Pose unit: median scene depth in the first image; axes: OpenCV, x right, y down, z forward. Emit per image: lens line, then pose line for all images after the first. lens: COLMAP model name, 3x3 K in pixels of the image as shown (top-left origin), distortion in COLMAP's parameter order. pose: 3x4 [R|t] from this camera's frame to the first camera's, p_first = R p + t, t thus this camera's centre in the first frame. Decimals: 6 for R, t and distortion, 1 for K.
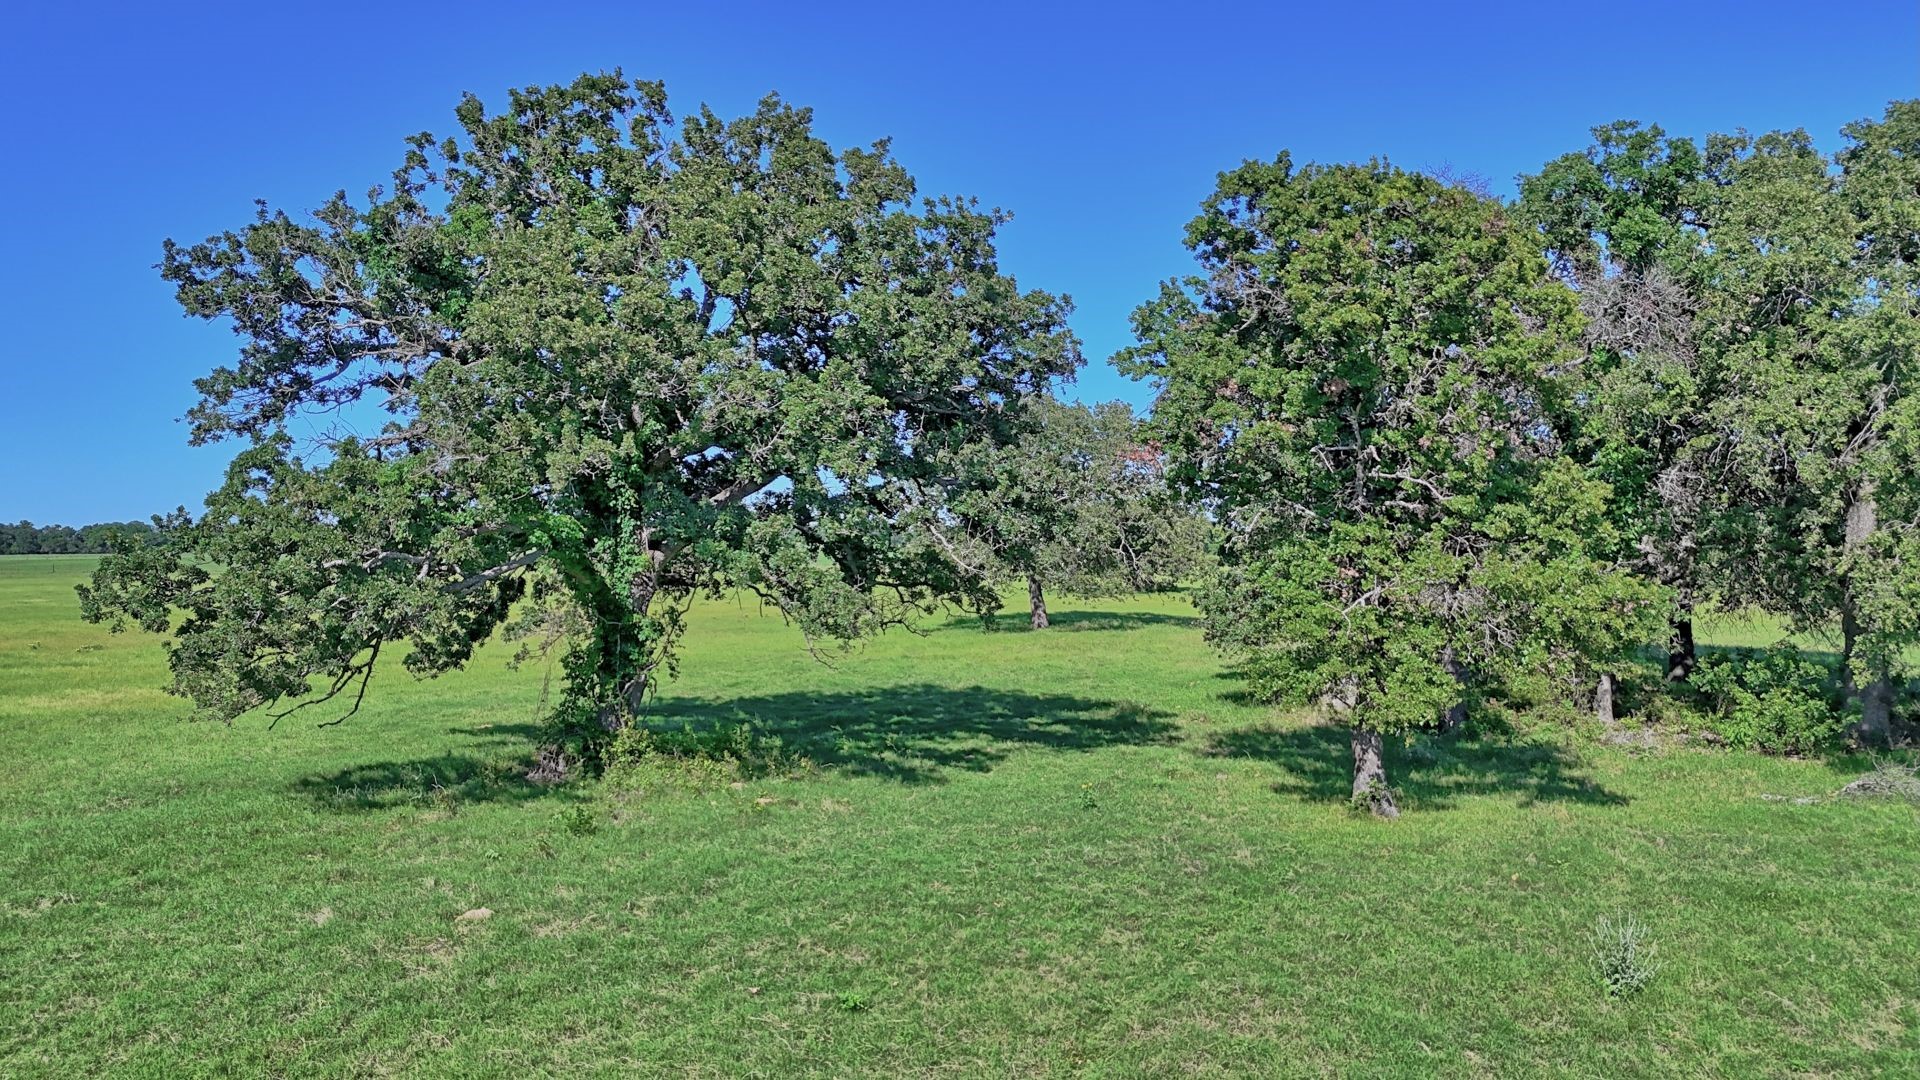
lens RADIAL K [[1408.1, 0, 960.0], [0, 1408.1, 540.0], [0, 0, 1]] dist [0.100518, -0.098570]
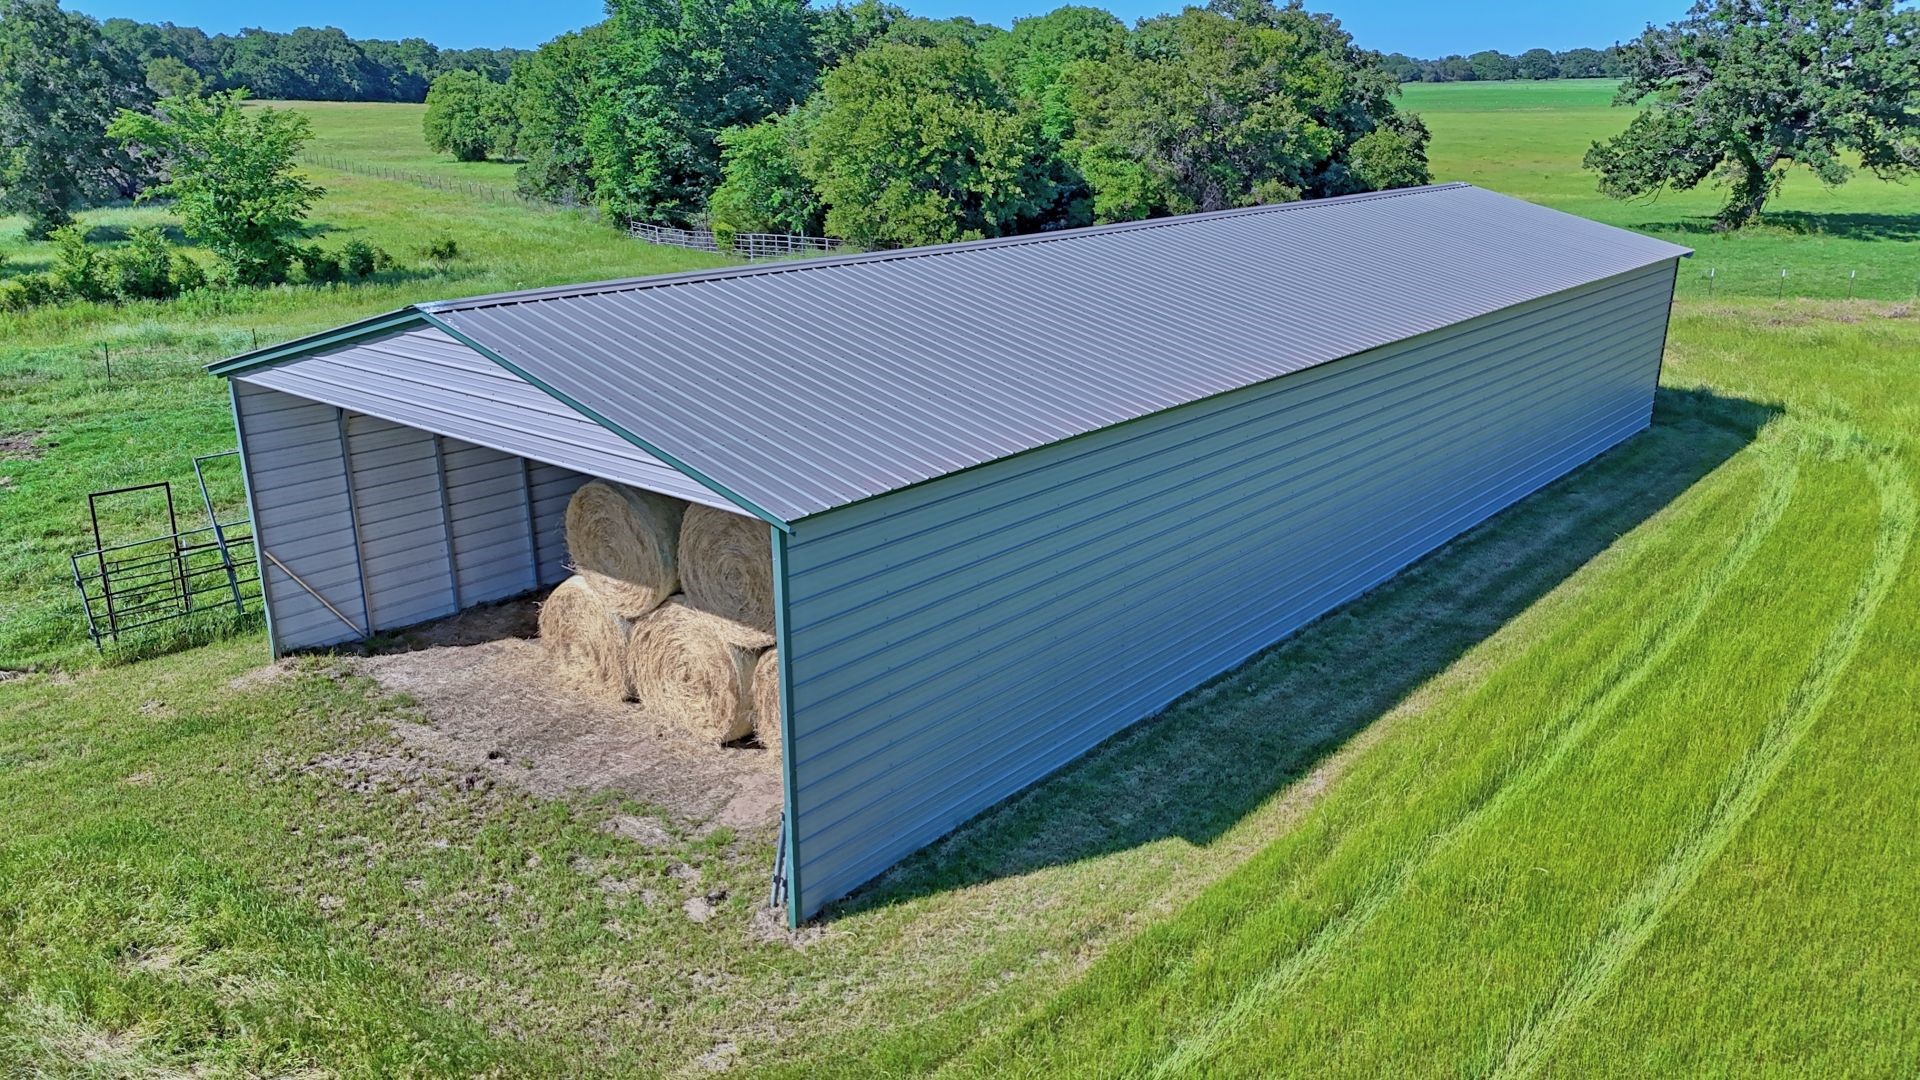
lens RADIAL K [[1408.1, 0, 960.0], [0, 1408.1, 540.0], [0, 0, 1]] dist [0.100518, -0.098570]
pose [[0.705744, 0.219702, -0.673540, 0.694933], [0.006187, 0.948754, 0.315956, -0.158011], [0.708440, -0.227151, 0.668218, -2.083259]]
